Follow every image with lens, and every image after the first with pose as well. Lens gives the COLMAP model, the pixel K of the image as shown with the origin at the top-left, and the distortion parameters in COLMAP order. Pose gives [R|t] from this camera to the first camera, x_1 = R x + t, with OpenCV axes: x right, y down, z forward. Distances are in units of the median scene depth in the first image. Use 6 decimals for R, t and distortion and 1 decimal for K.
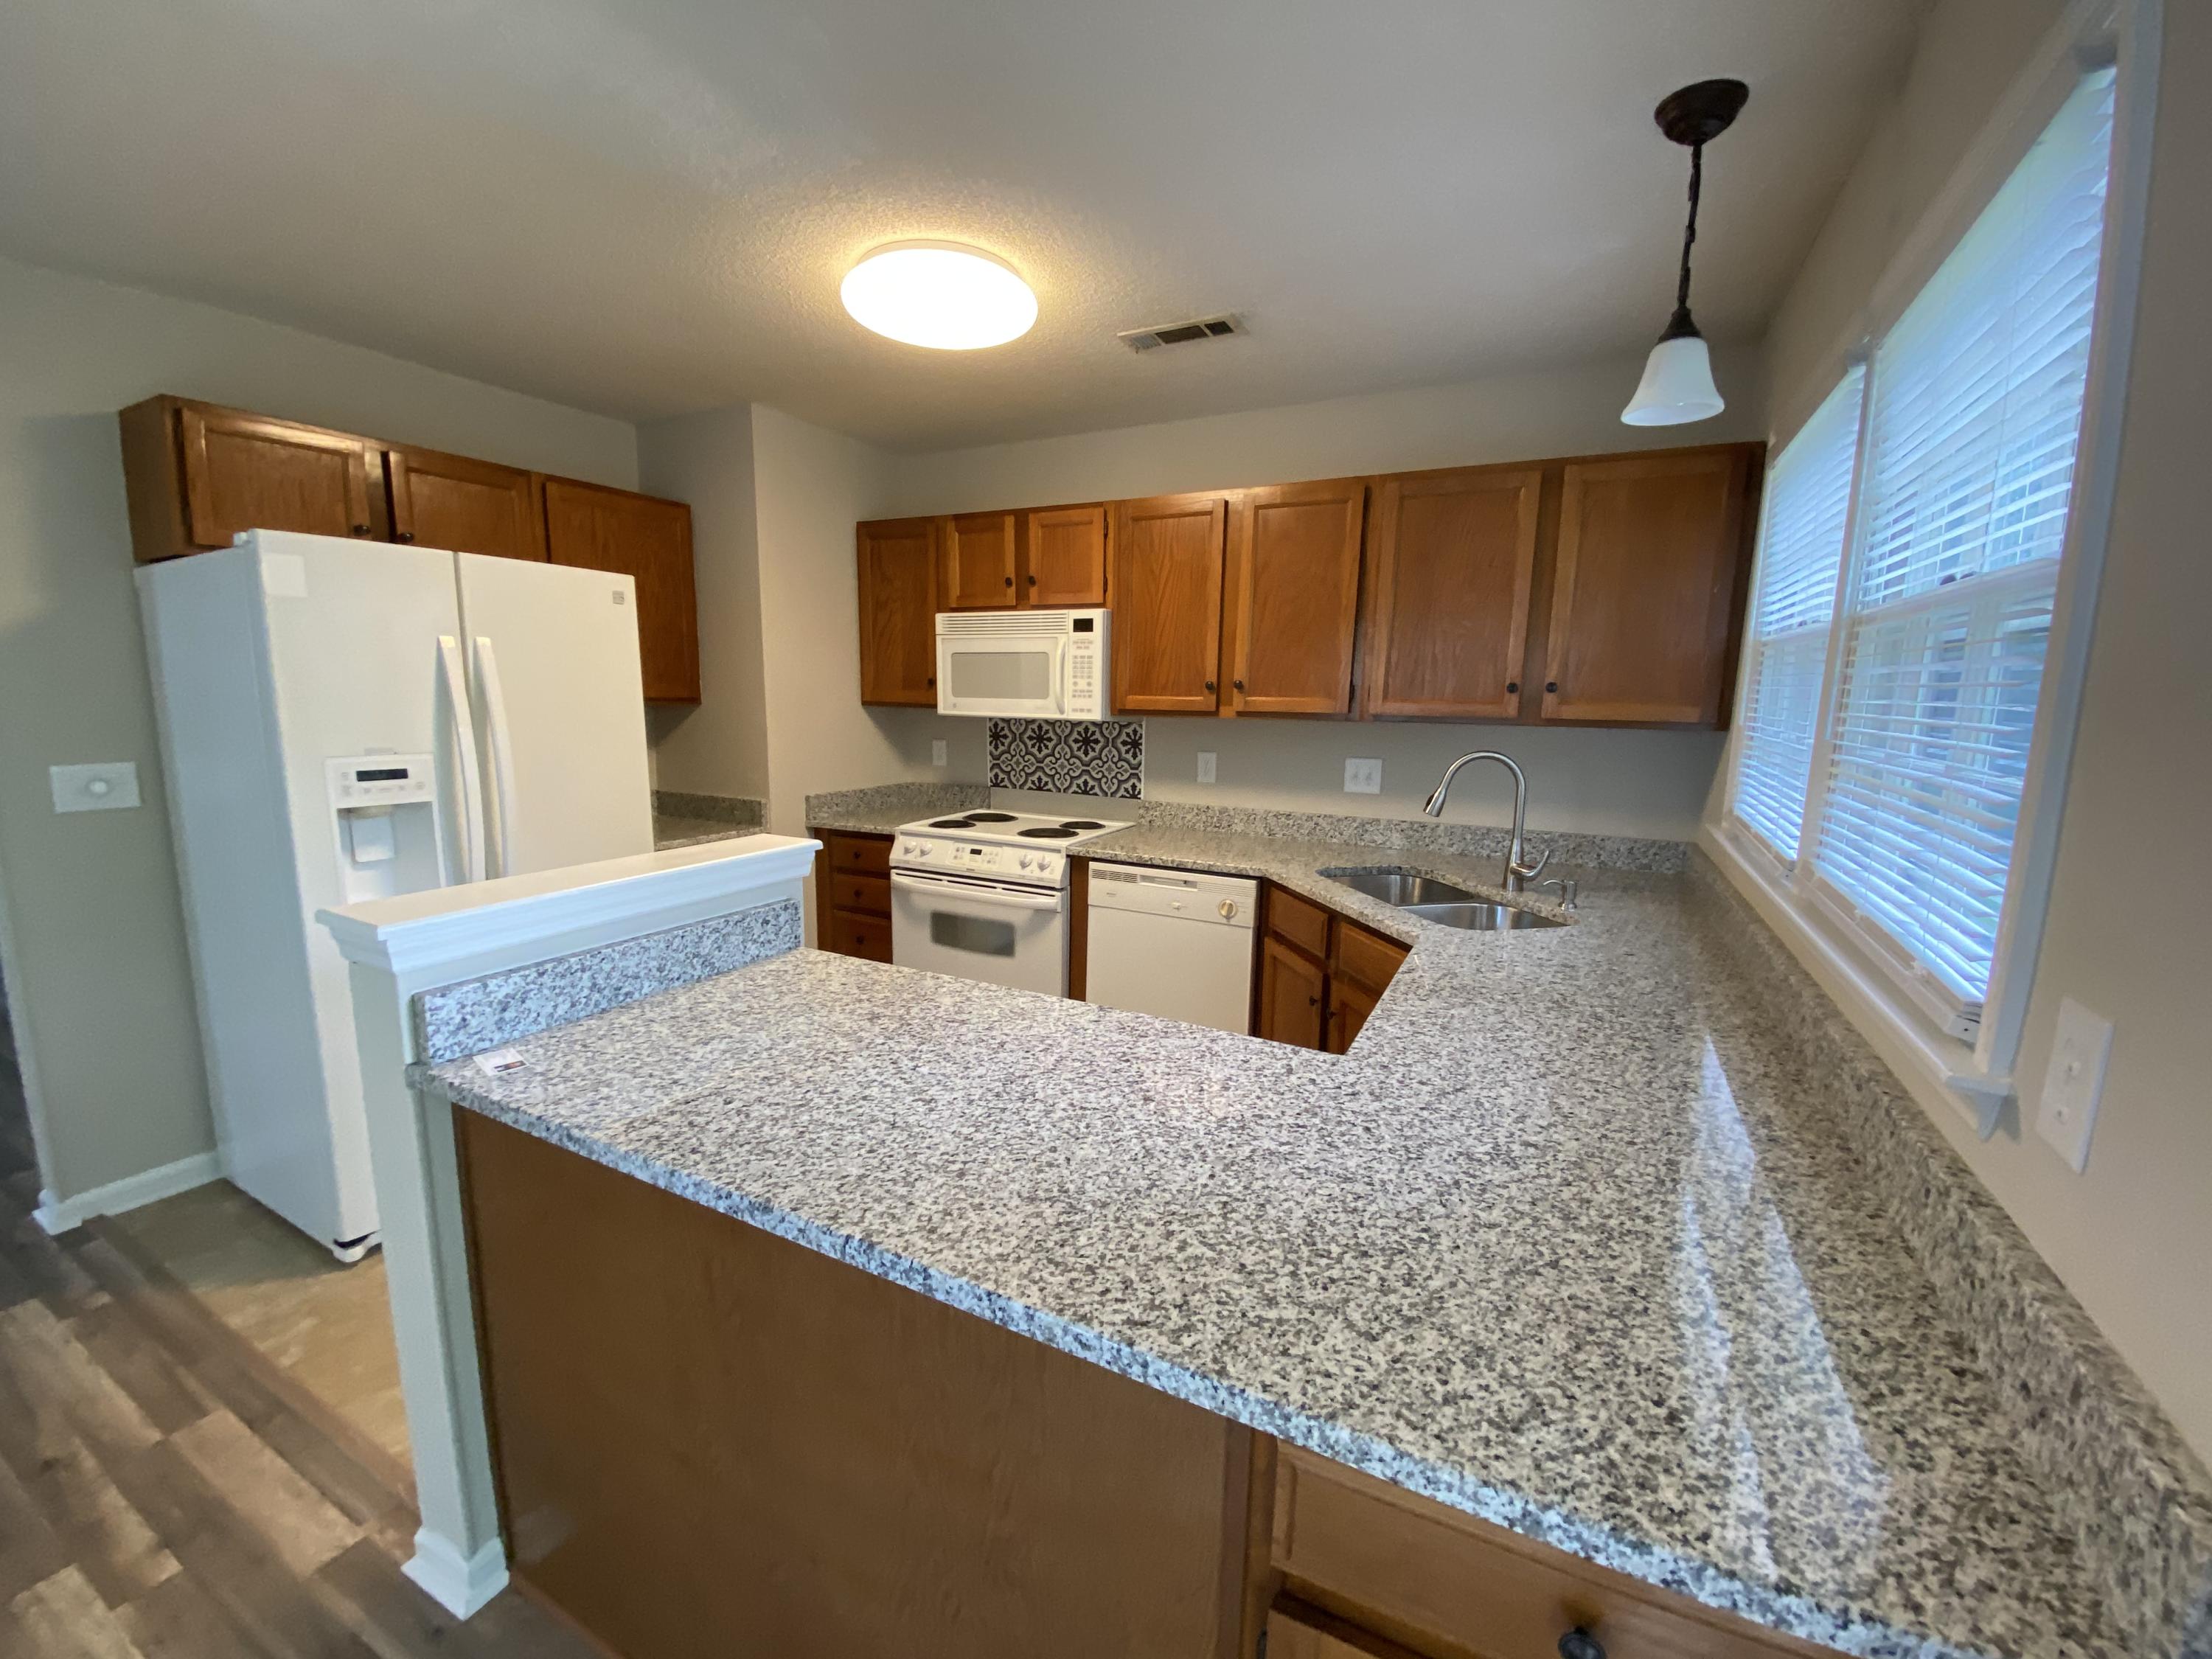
lens RADIAL K [[883.4, 0, 1106.0], [0, 883.4, 829.5], [0, 0, 1]] dist [0.014516, -0.016077]
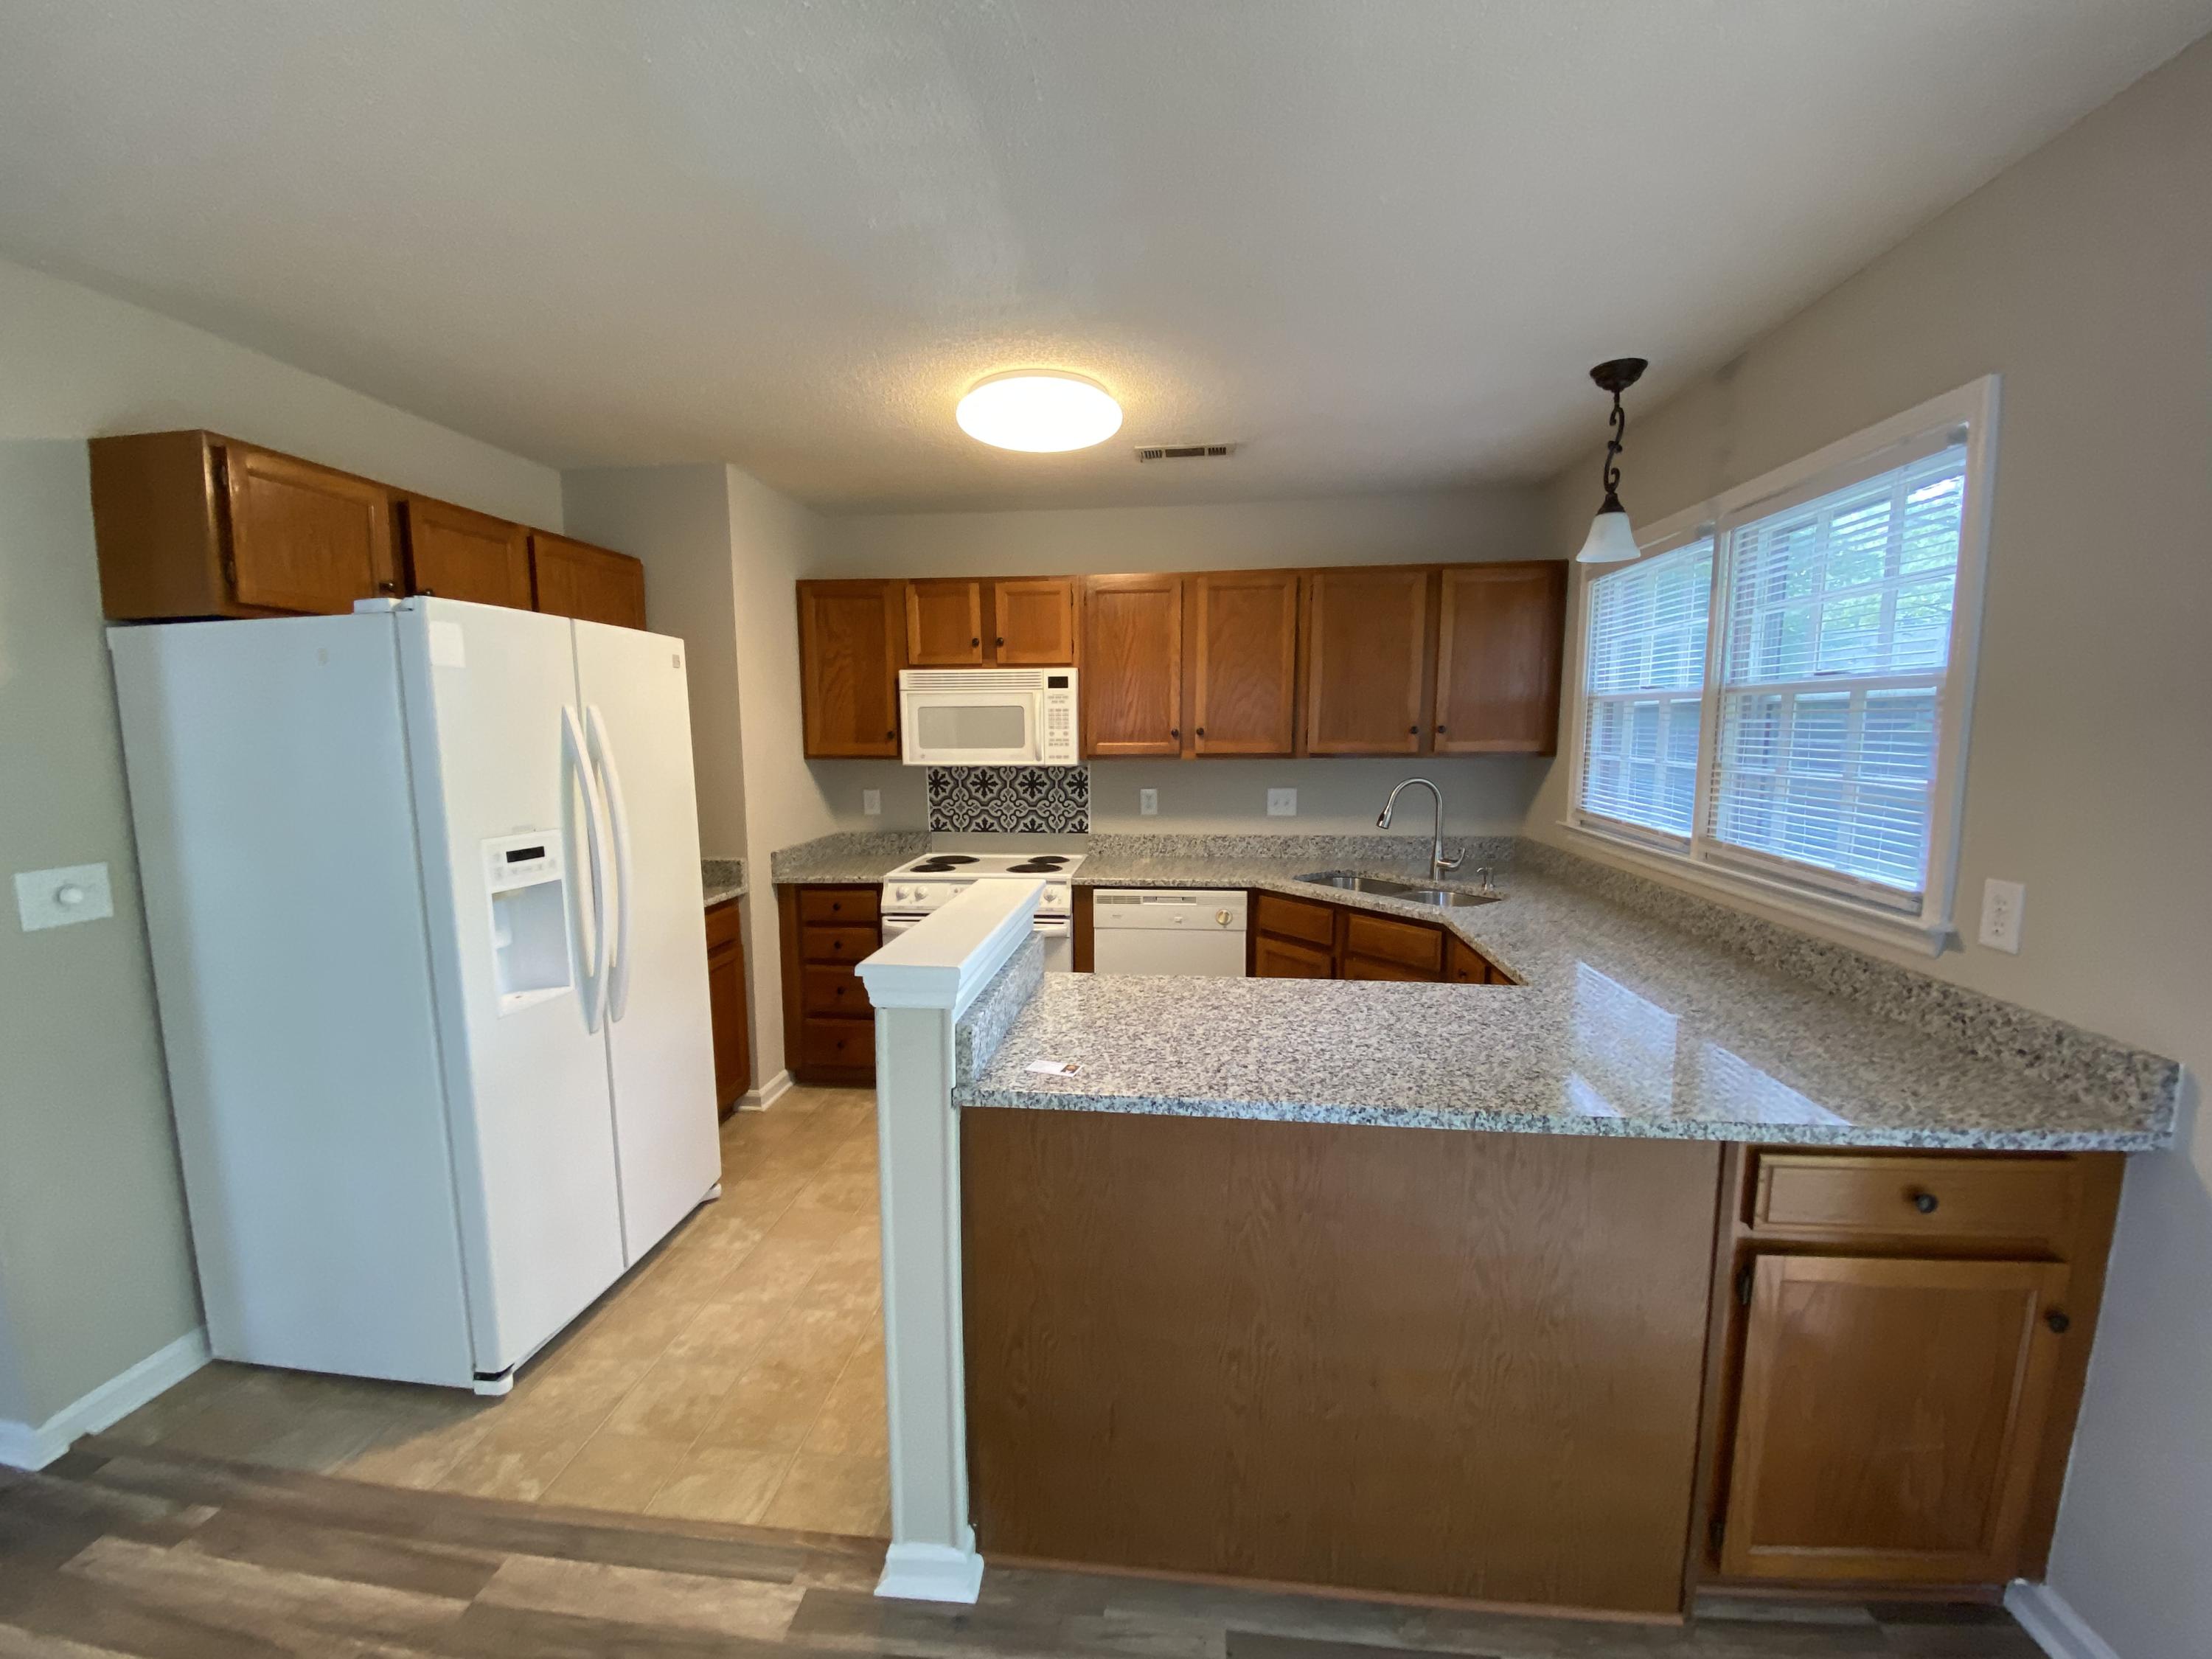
lens RADIAL K [[902.7, 0, 1063.3], [0, 902.7, 827.0], [0, 0, 1]] dist [0.028644, -0.023926]
pose [[0.934363, -0.062741, 0.350754, -0.457362], [0.077725, 0.996559, -0.028790, -0.013204], [-0.347741, 0.054163, 0.936025, -0.078361]]
